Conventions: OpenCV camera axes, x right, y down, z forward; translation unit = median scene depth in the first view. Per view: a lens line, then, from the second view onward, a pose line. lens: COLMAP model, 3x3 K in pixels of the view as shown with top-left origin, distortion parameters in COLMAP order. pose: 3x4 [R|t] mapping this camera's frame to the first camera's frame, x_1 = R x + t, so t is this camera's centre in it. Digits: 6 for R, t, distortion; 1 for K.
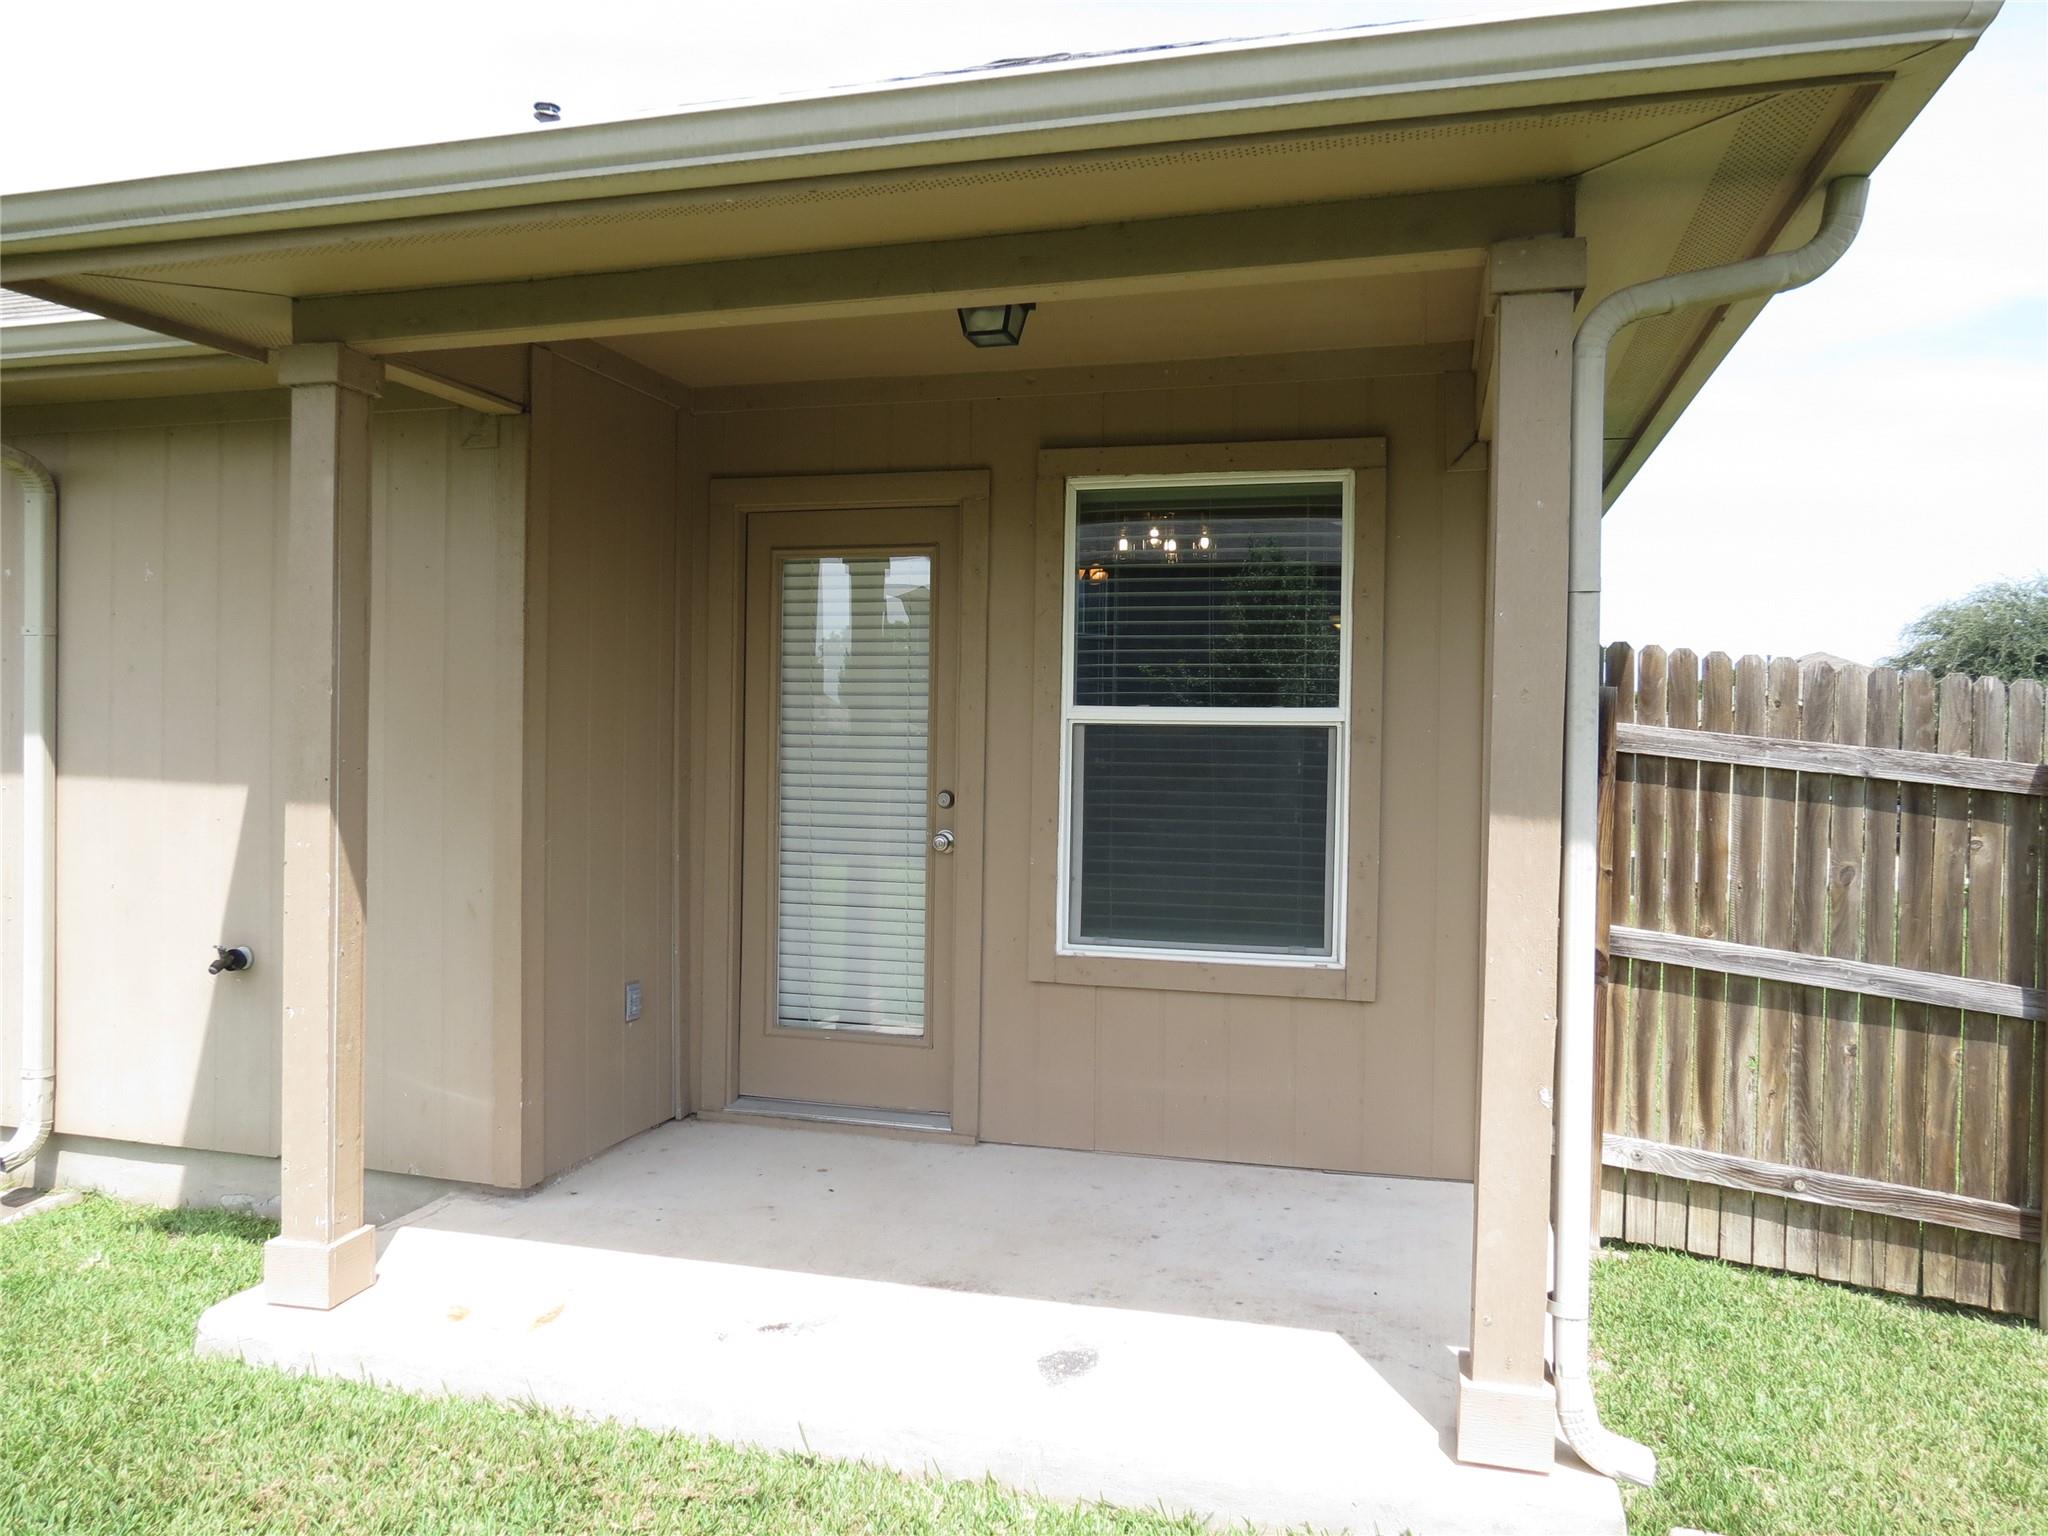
lens RADIAL K [[1459.1, 0, 1030.9], [0, 1459.1, 768.4], [0, 0, 1]] dist [-0.026545, 0.010071]
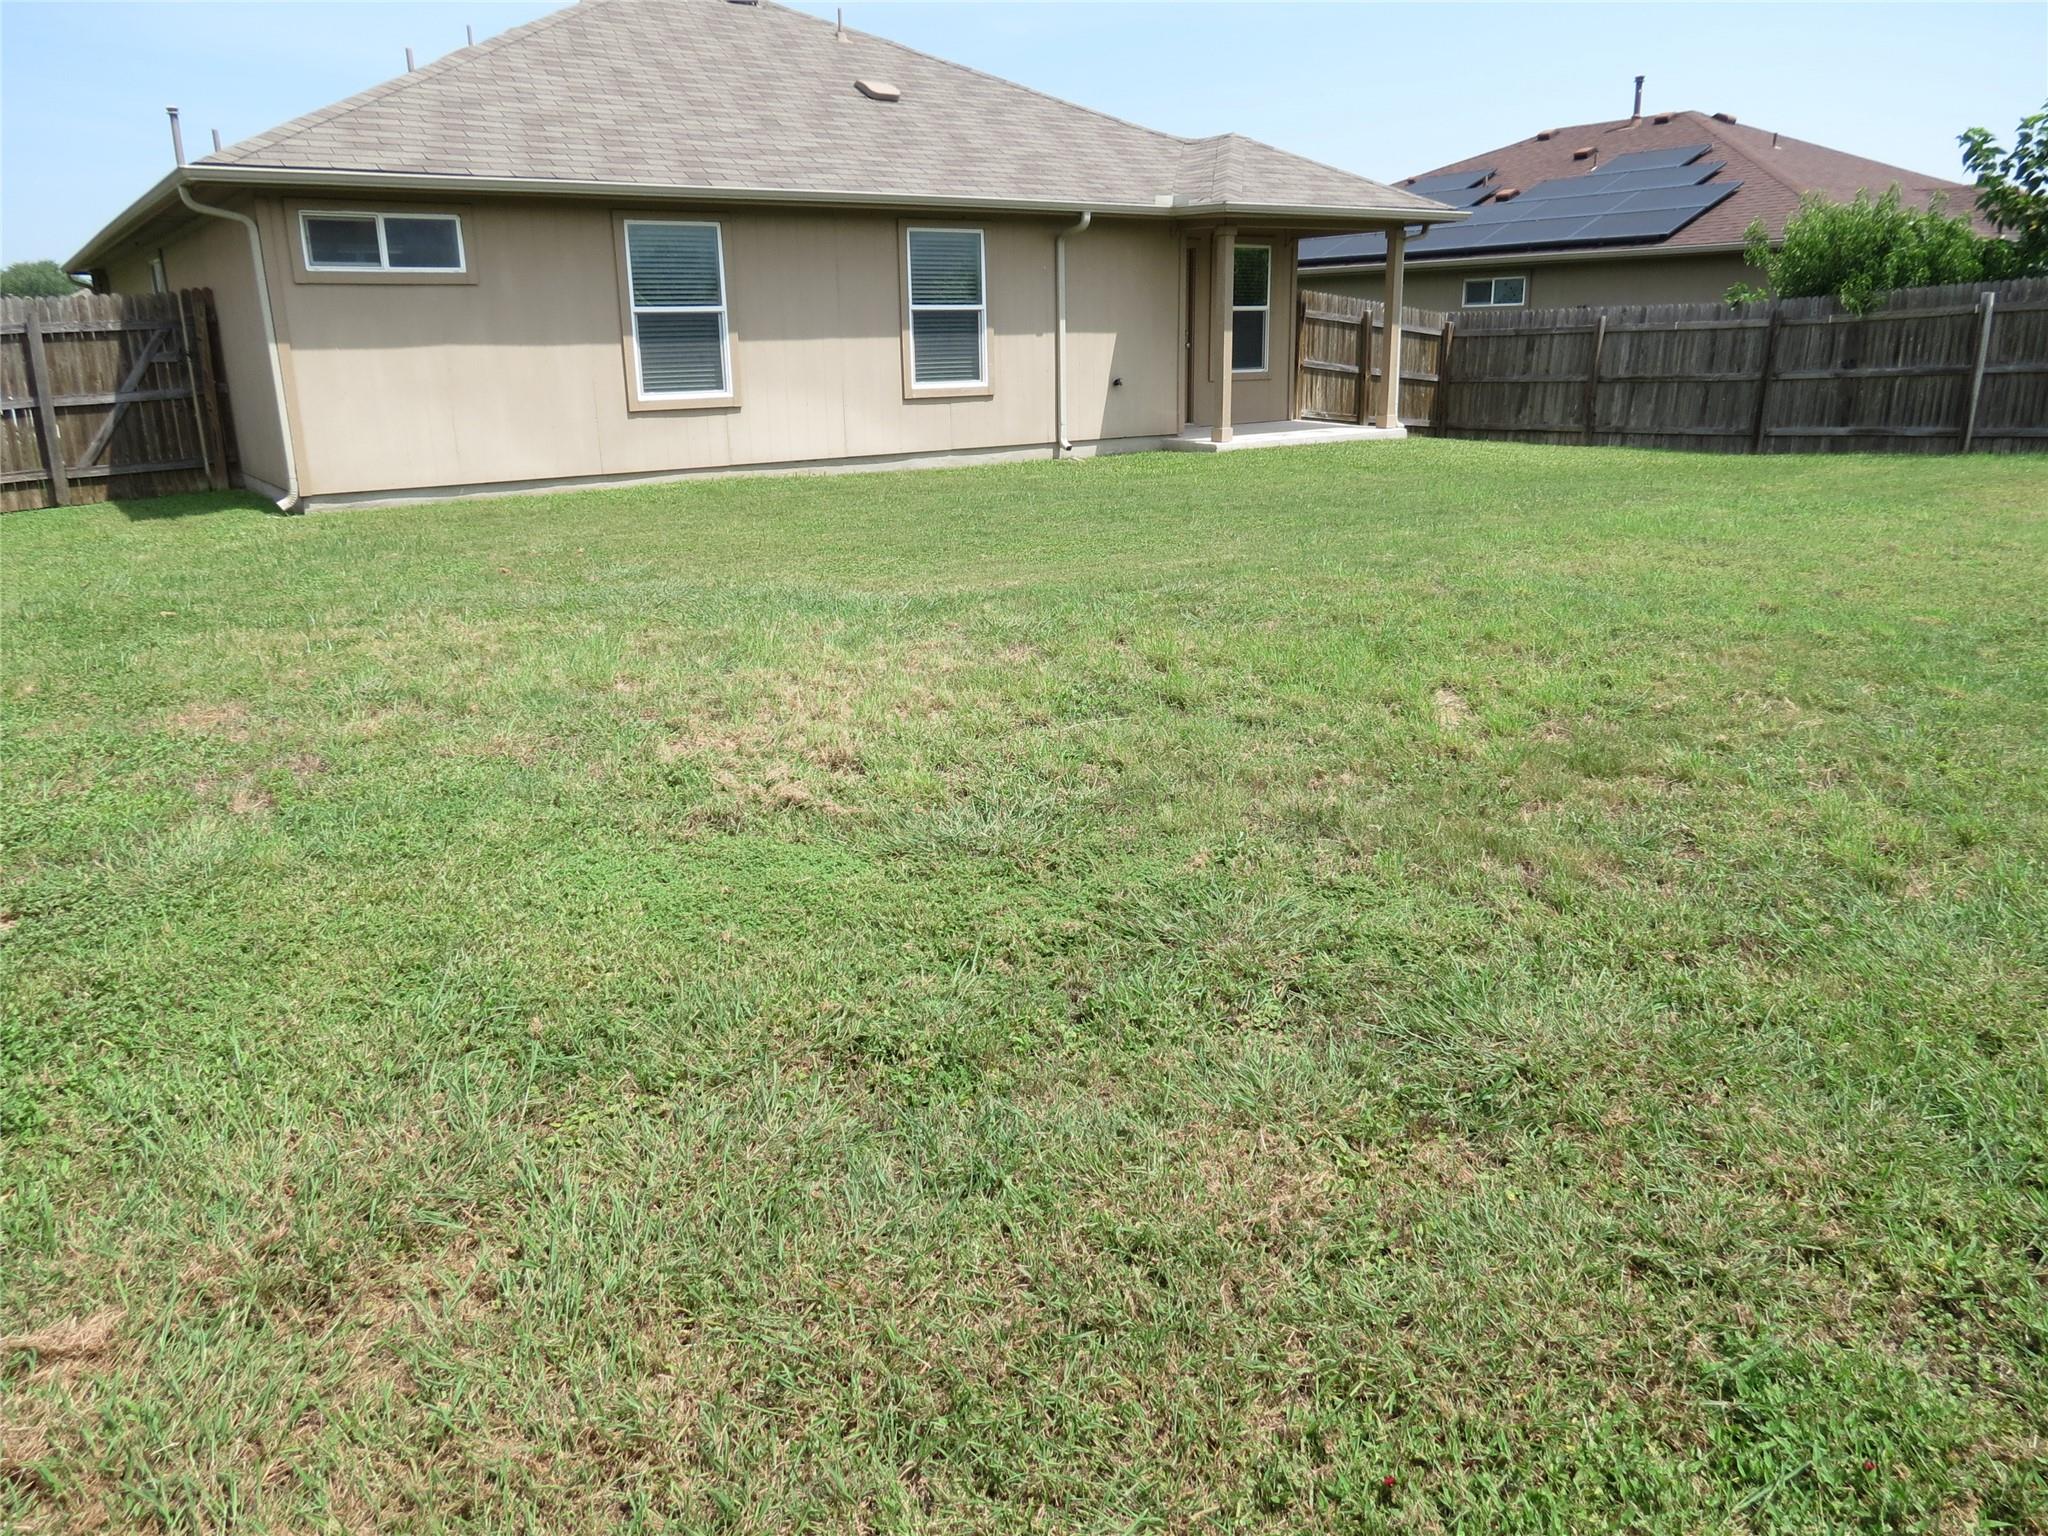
lens RADIAL K [[1459.1, 0, 1030.9], [0, 1459.1, 768.4], [0, 0, 1]] dist [-0.026545, 0.010071]
pose [[0.634487, -0.248331, 0.731955, -3.614390], [0.037312, 0.955720, 0.291904, -0.018198], [-0.772033, -0.157898, 0.615657, -1.243731]]
